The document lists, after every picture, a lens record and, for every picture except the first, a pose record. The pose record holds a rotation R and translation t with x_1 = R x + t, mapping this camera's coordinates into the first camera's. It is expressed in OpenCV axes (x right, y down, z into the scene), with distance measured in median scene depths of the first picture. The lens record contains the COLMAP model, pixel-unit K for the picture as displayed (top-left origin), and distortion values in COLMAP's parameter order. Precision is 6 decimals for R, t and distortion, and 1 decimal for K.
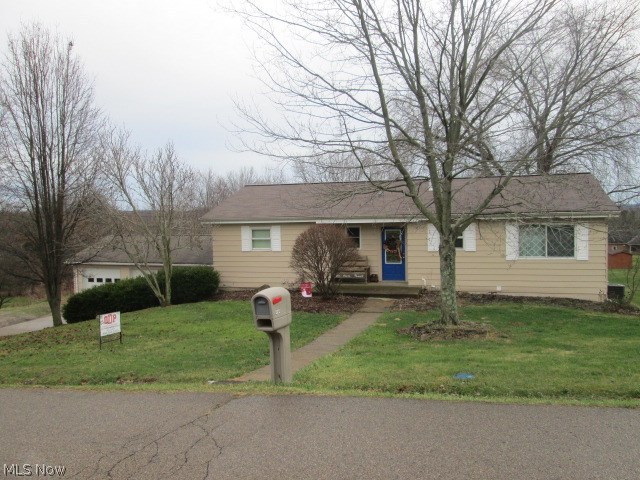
lens RADIAL K [[534.4, 0, 320.0], [0, 534.4, 240.0], [0, 0, 1]] dist [-0.029888, 0.005283]
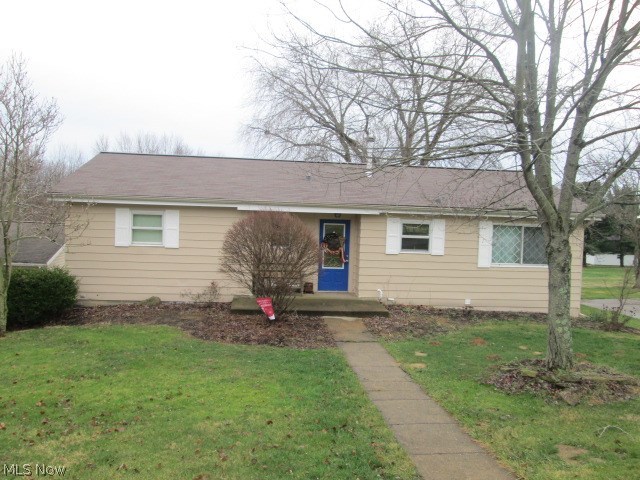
lens RADIAL K [[534.4, 0, 320.0], [0, 534.4, 240.0], [0, 0, 1]] dist [-0.029888, 0.005283]
pose [[0.924103, 0.035083, 0.380531, -0.172043], [-0.035641, 0.999349, -0.005581, 0.008871], [-0.380479, -0.008405, 0.924751, 0.310412]]
